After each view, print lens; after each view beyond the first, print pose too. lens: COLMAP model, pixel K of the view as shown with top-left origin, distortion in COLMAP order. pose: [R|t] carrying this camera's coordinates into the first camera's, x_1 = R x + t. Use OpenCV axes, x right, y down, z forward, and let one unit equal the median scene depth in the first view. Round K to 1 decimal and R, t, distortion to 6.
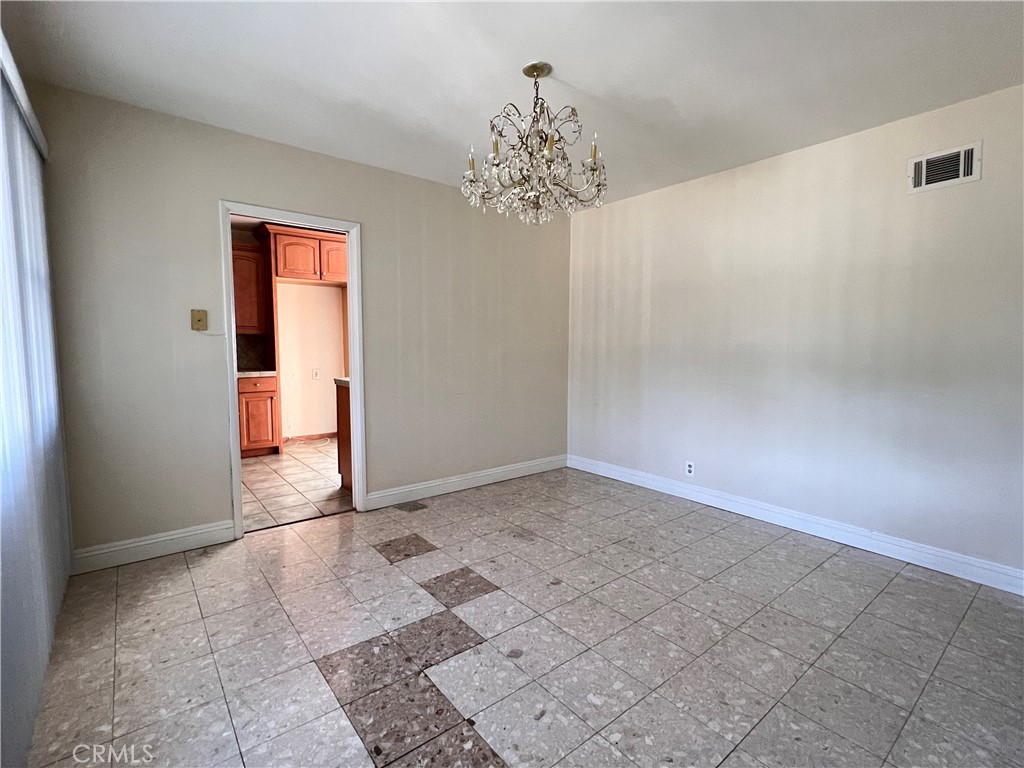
lens RADIAL K [[480.4, 0, 511.9], [0, 480.4, 380.2], [0, 0, 1]] dist [0.001014, 0.000229]
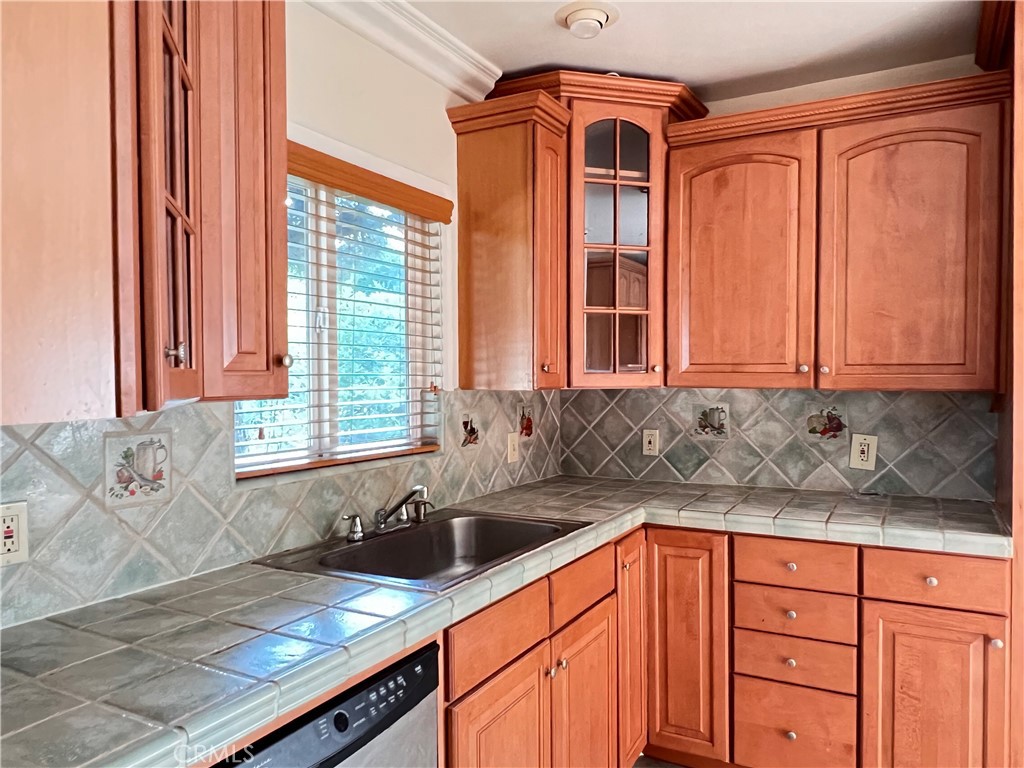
lens RADIAL K [[726.4, 0, 514.1], [0, 726.4, 383.0], [0, 0, 1]] dist [-0.002133, 0.004944]
pose [[0.379737, -0.000550, -0.925094, -0.396871], [-0.062789, 0.997678, -0.026368, -0.123928], [0.922961, 0.068099, 0.378821, 1.023097]]
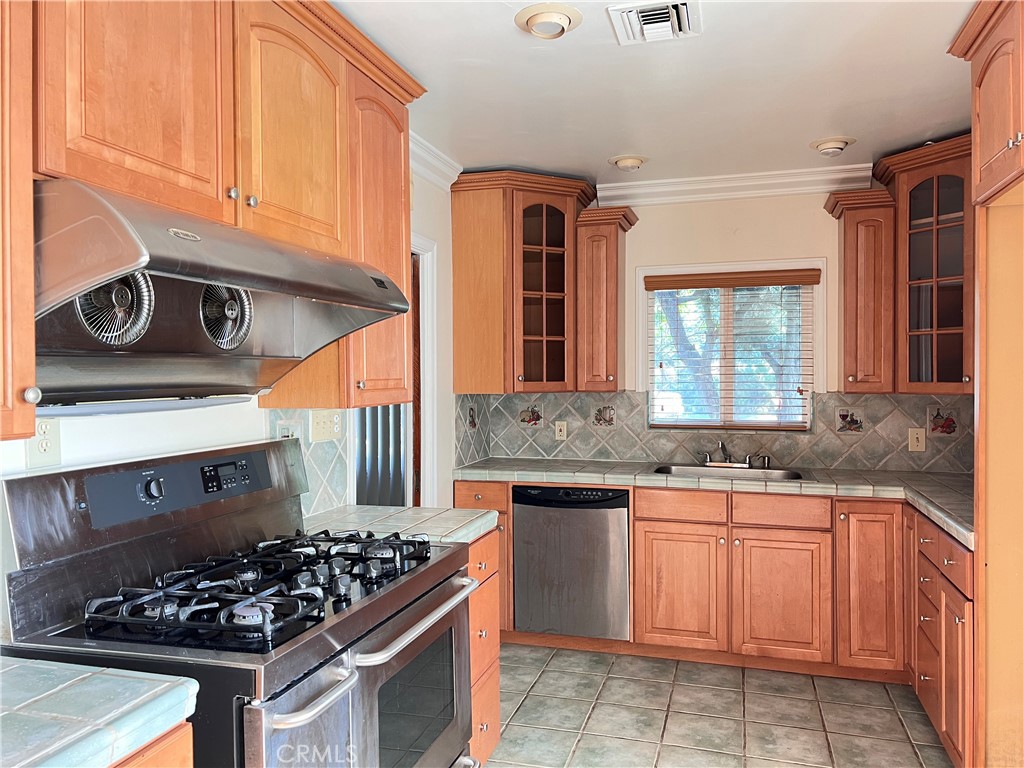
lens RADIAL K [[771.6, 0, 513.9], [0, 771.6, 379.9], [0, 0, 1]] dist [-0.002272, -0.000517]
pose [[-0.820302, -0.004740, -0.571911, 0.010478], [-0.049431, 0.996811, 0.062638, -0.211894], [0.569790, 0.079652, -0.817921, 2.051155]]
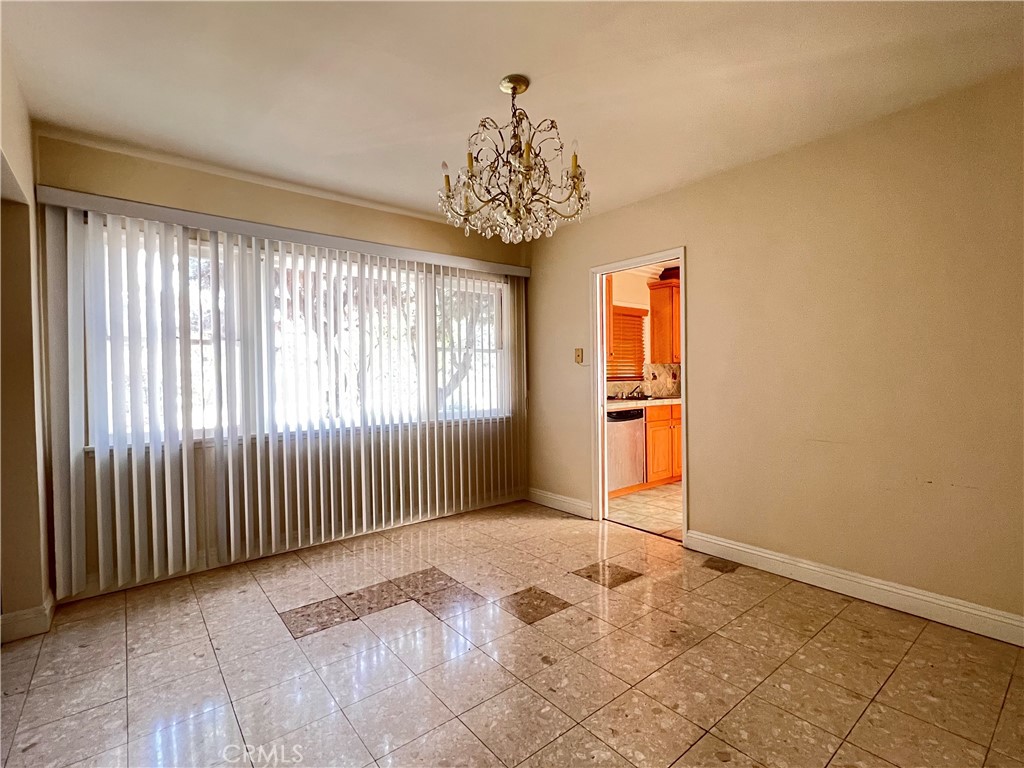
lens RADIAL K [[480.4, 0, 509.0], [0, 480.4, 383.6], [0, 0, 1]] dist [0.001014, 0.000229]
pose [[0.000868, 0.010315, -0.999946, 0.717117], [-0.063517, 0.997928, 0.010239, -0.039371], [0.997980, 0.063505, 0.001521, 0.721542]]
